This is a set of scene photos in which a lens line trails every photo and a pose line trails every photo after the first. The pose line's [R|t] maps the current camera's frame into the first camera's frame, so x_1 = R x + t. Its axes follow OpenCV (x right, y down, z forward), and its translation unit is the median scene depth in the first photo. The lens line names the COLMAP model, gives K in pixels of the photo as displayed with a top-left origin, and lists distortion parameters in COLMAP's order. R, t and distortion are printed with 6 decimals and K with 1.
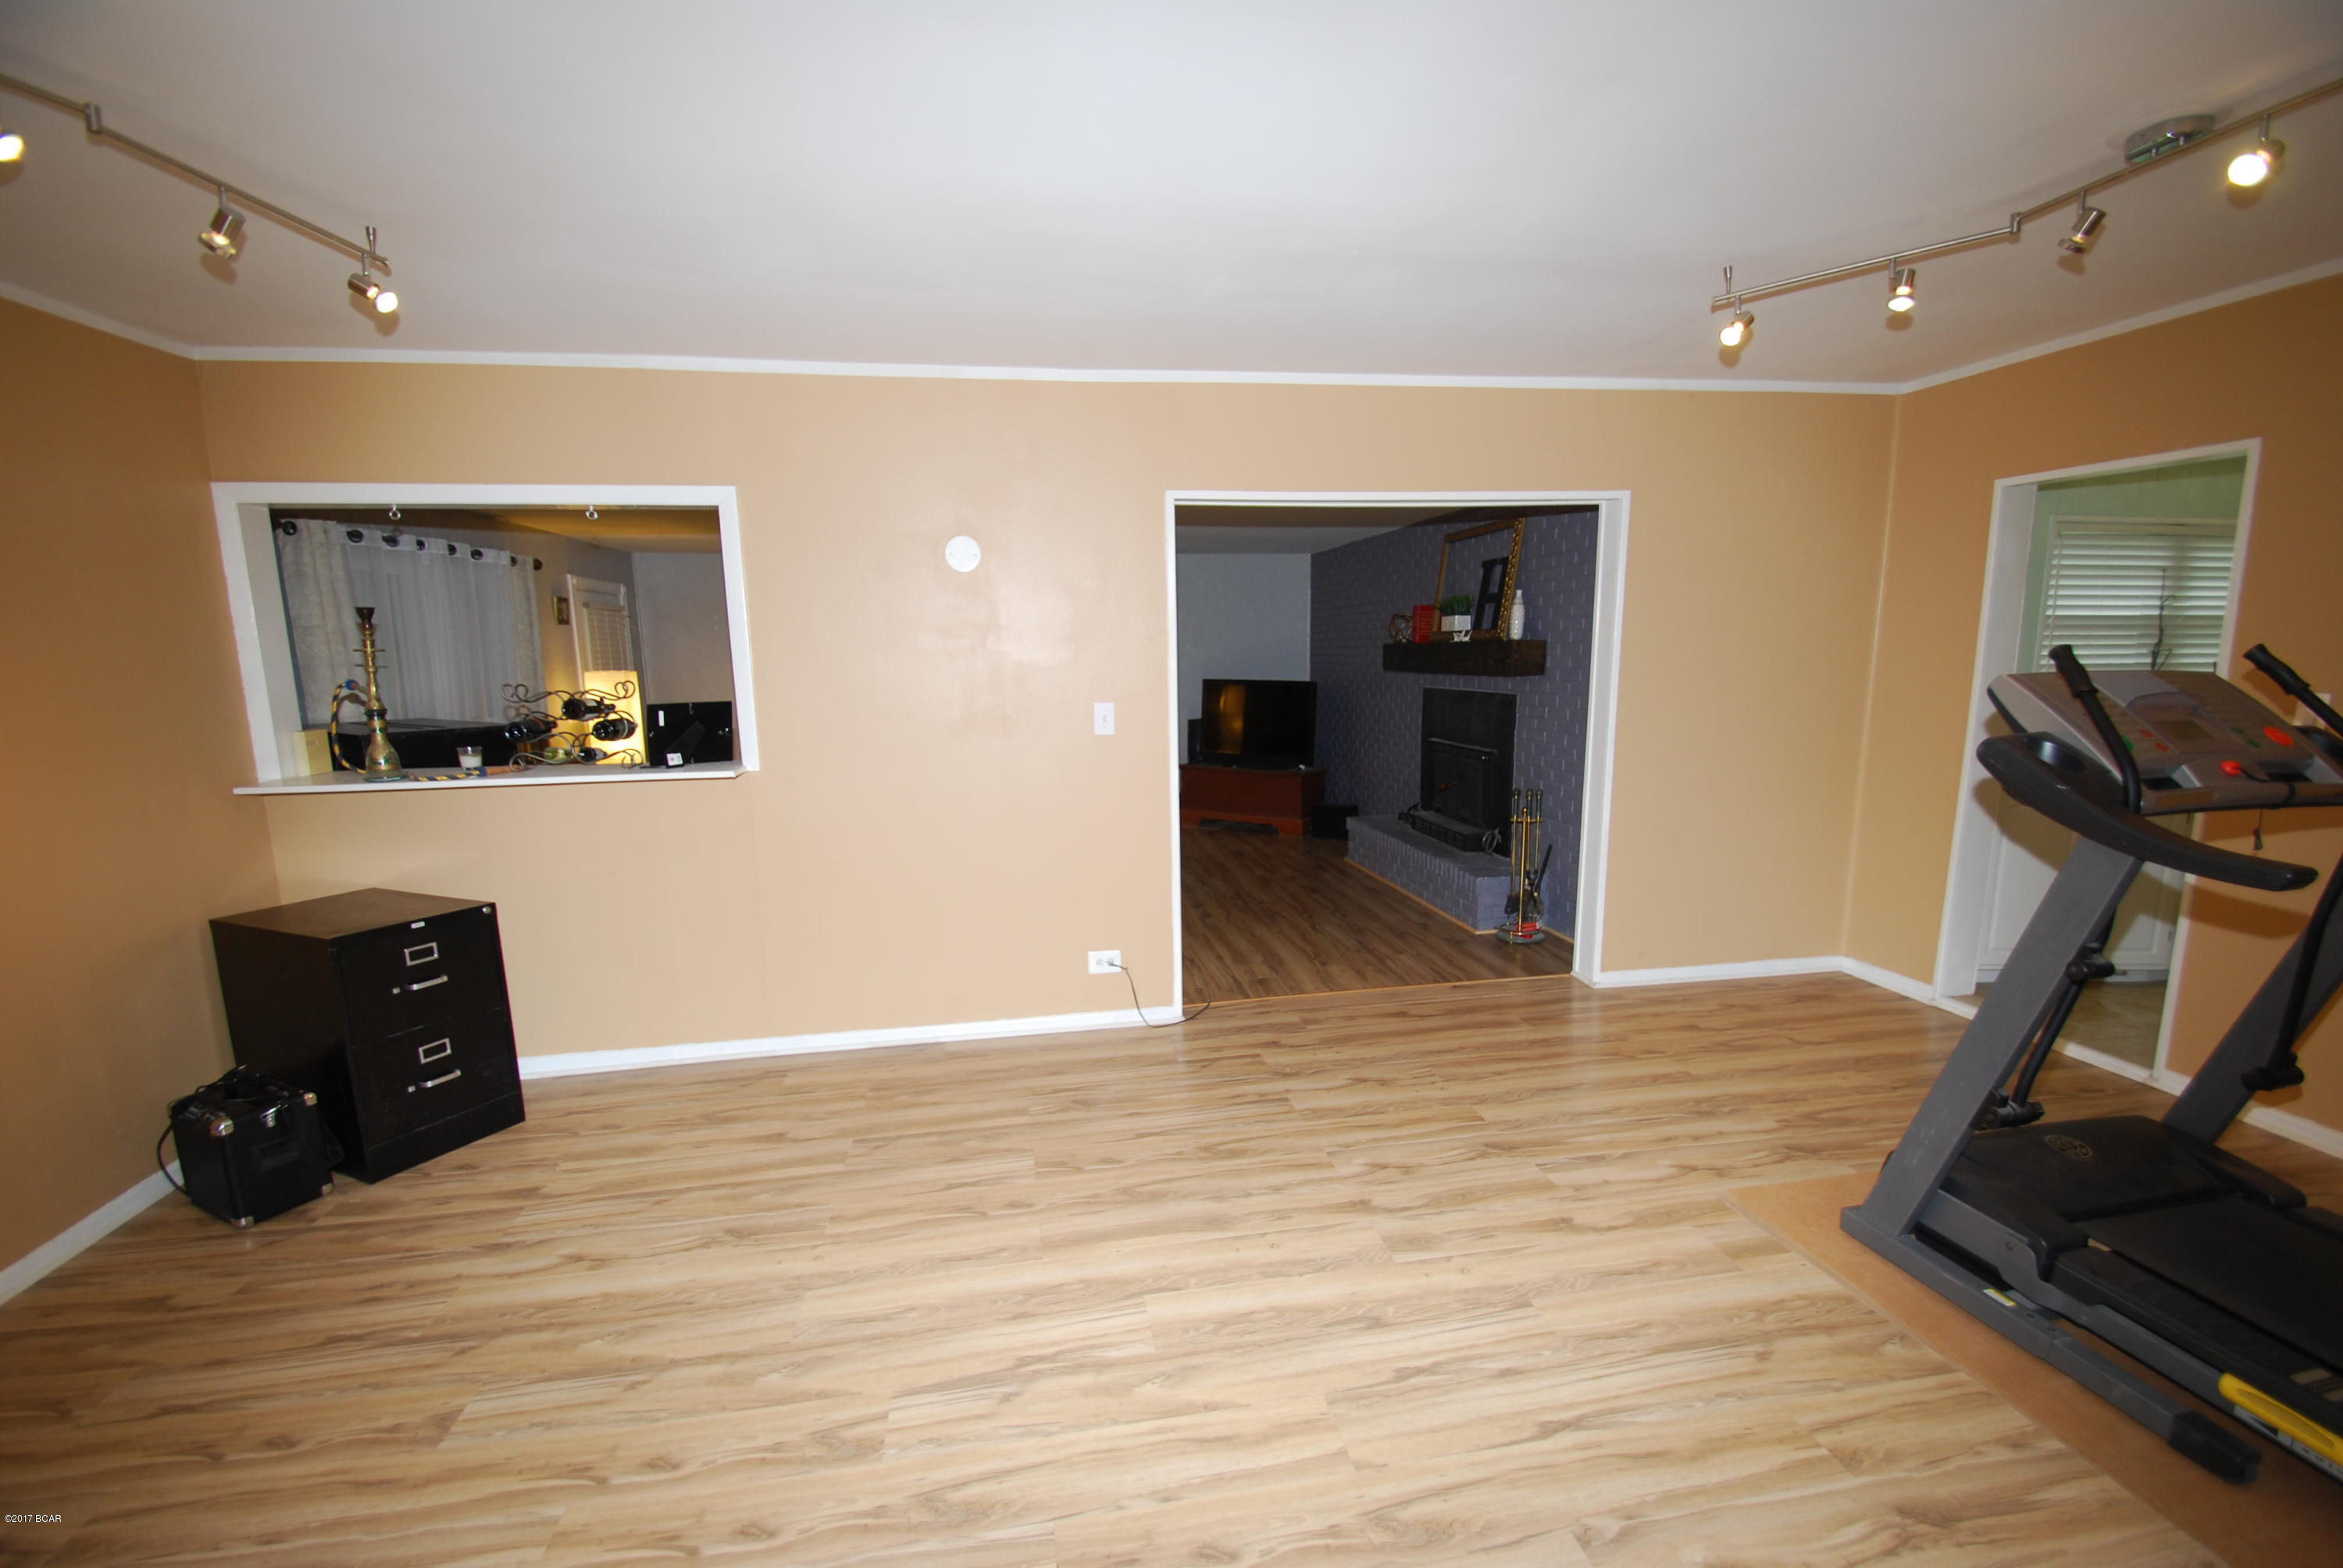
lens RADIAL K [[1030.0, 0, 1183.7], [0, 1030.0, 826.6], [0, 0, 1]] dist [0.011110, -0.014948]
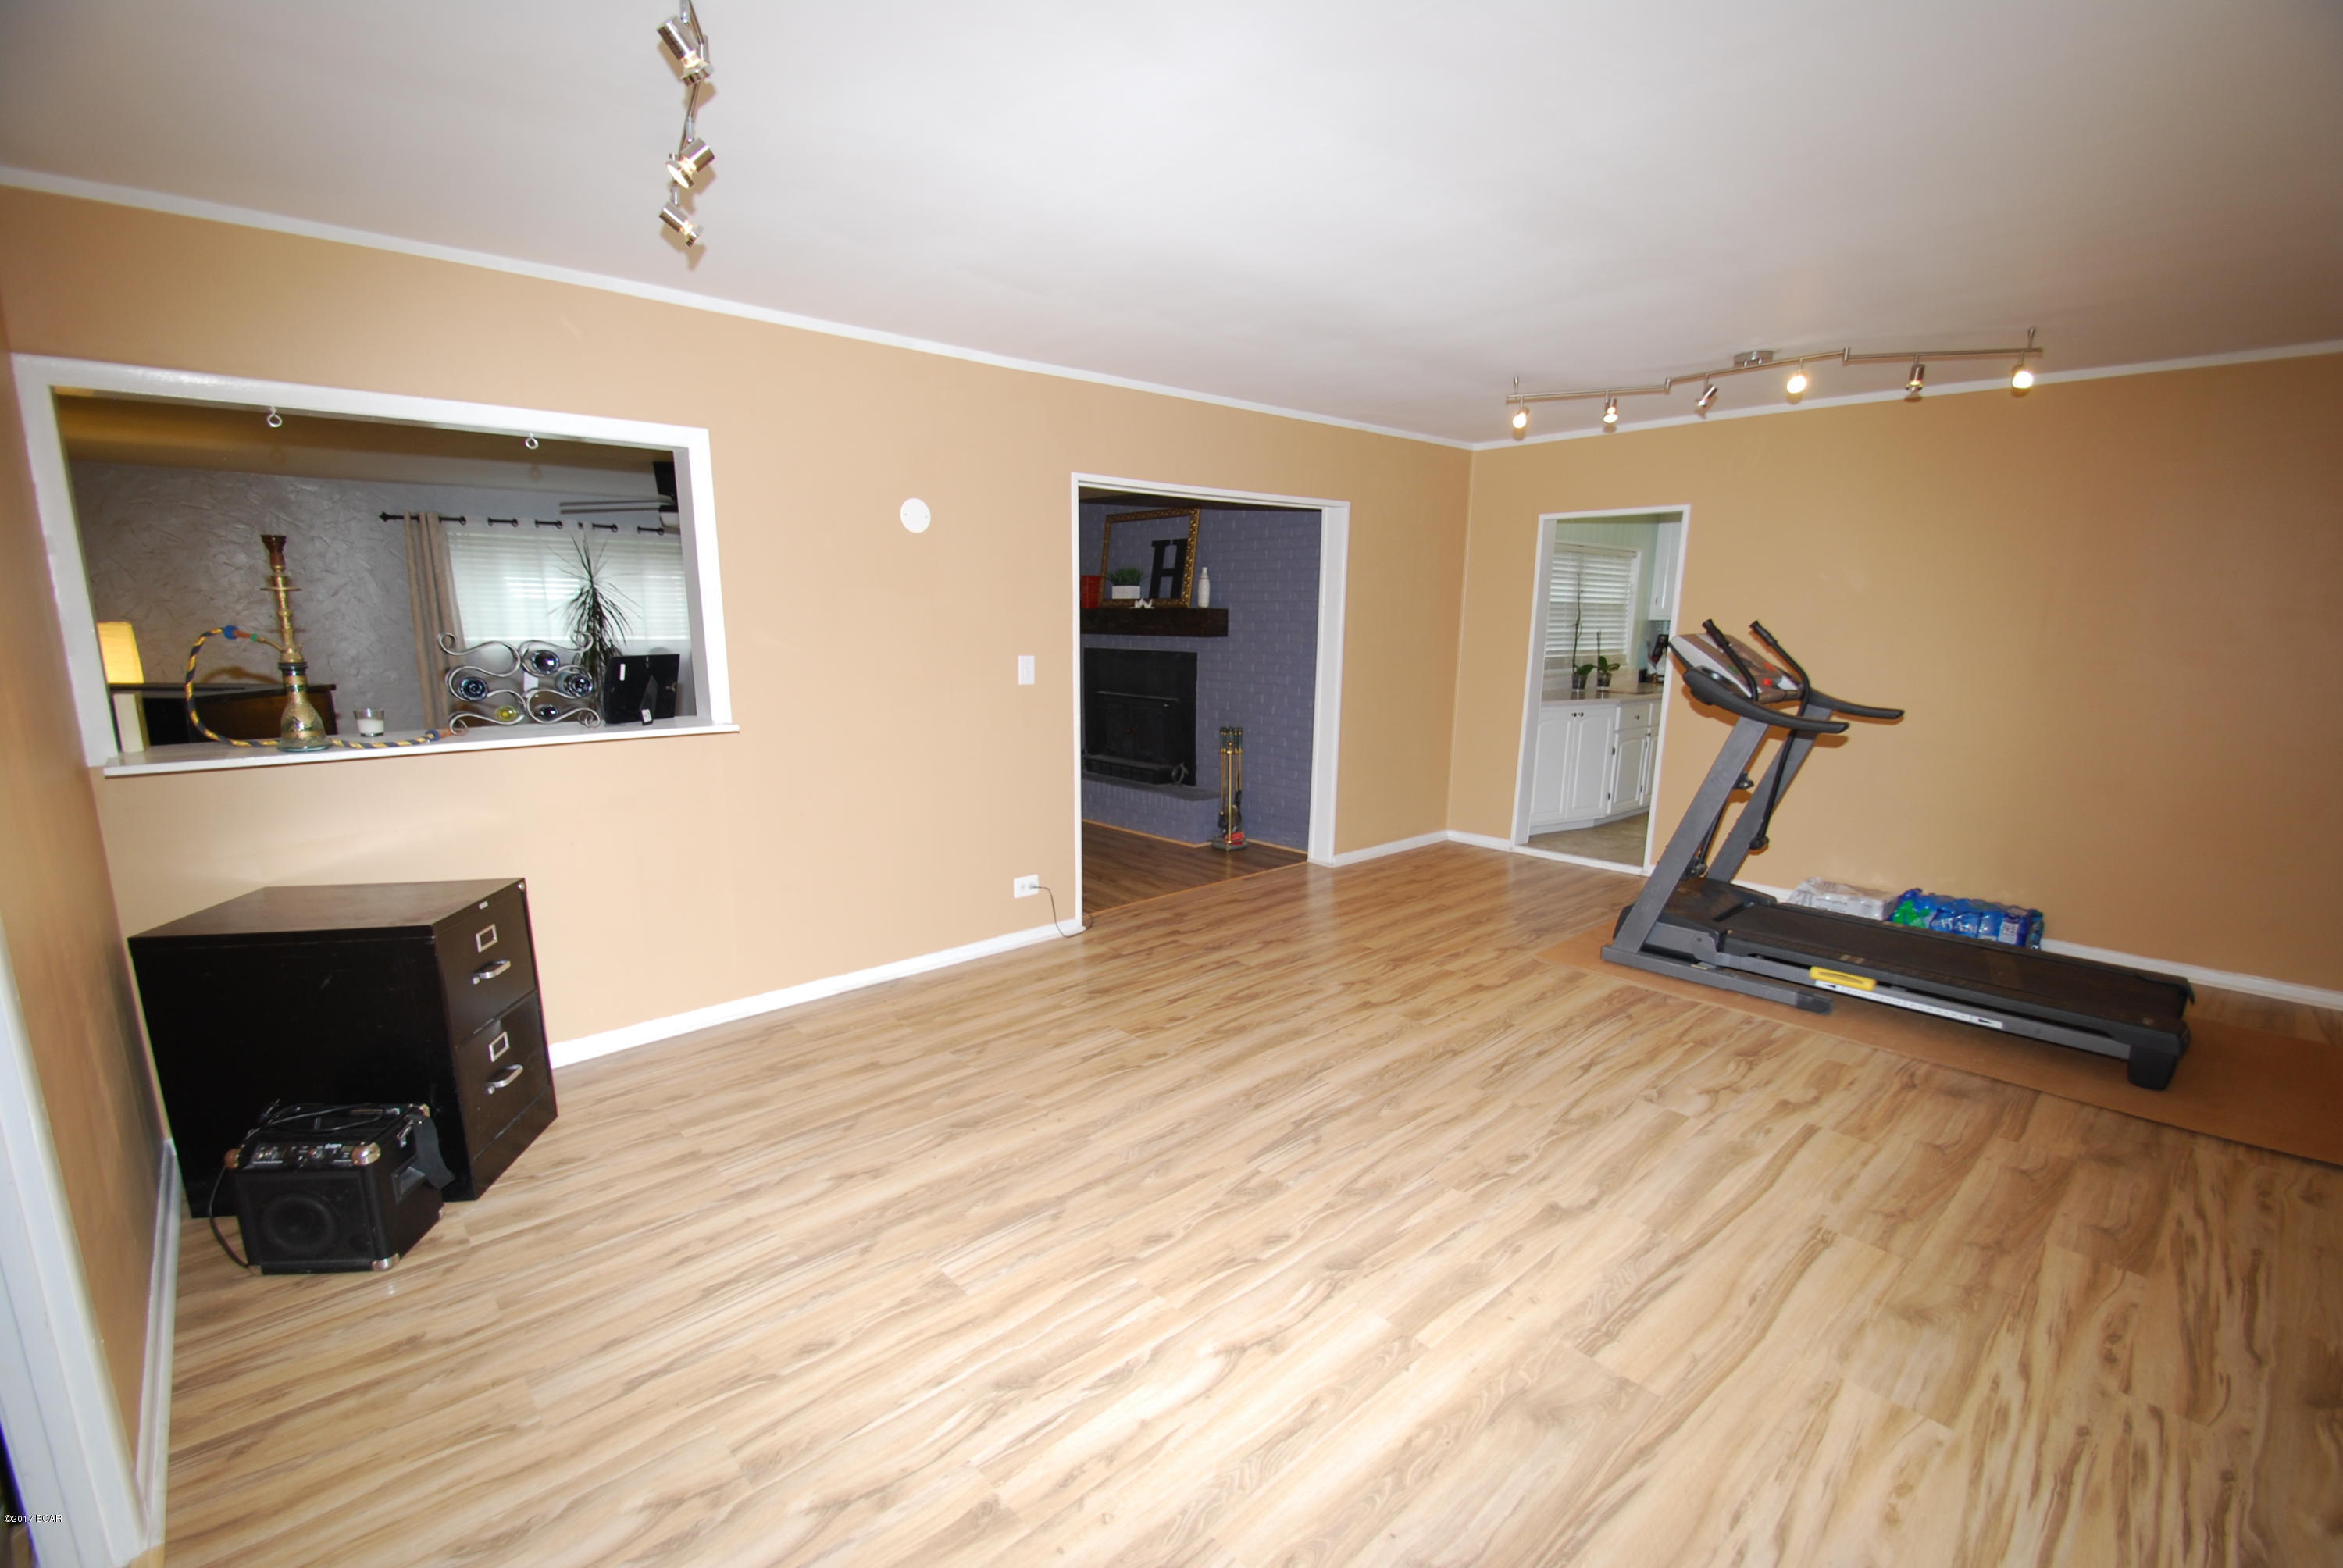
lens RADIAL K [[1030.0, 0, 1183.7], [0, 1030.0, 826.6], [0, 0, 1]] dist [0.011110, -0.014948]
pose [[0.842503, -0.088169, 0.531427, -0.624475], [0.070645, 0.996079, 0.053262, 0.020834], [-0.534039, -0.007331, 0.845428, -0.059604]]
